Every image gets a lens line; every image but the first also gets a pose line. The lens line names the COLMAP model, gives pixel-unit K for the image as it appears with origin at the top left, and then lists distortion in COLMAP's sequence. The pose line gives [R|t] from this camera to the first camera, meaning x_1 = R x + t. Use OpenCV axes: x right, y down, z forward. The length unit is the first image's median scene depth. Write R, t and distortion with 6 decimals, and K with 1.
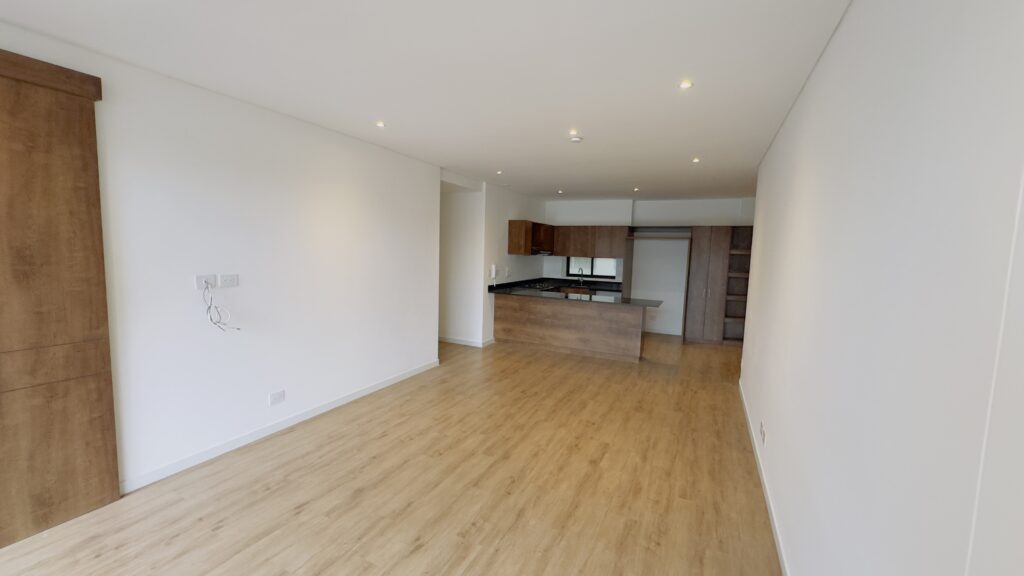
lens RADIAL K [[409.0, 0, 507.8], [0, 409.0, 290.4], [0, 0, 1]] dist [-0.003917, 0.000421]
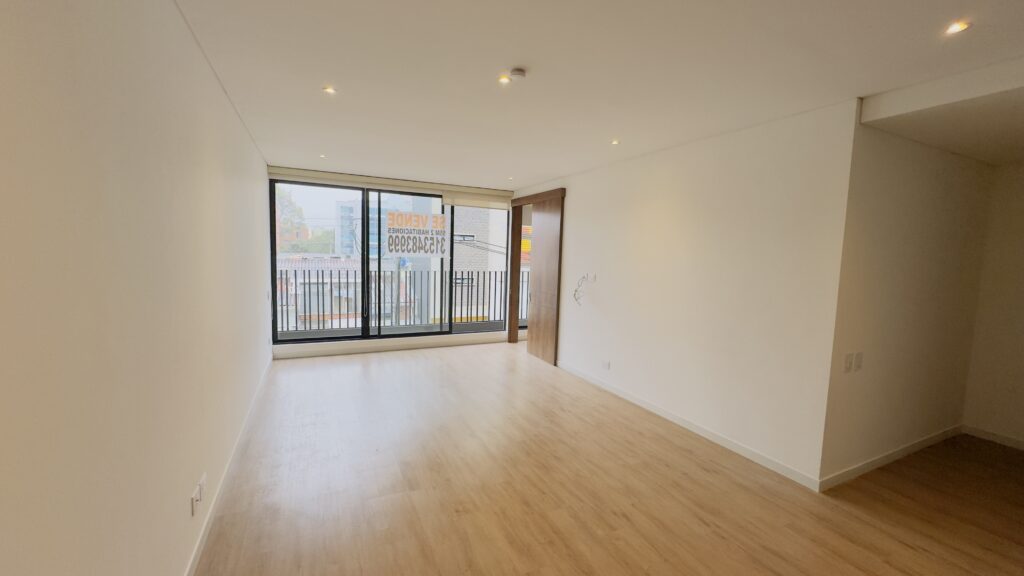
lens RADIAL K [[409.0, 0, 513.4], [0, 409.0, 290.9], [0, 0, 1]] dist [-0.003917, 0.000421]
pose [[-0.614211, 0.022030, -0.788834, 0.607538], [-0.129572, 0.983228, 0.128347, -0.104400], [0.778432, 0.181043, -0.601055, 1.286453]]
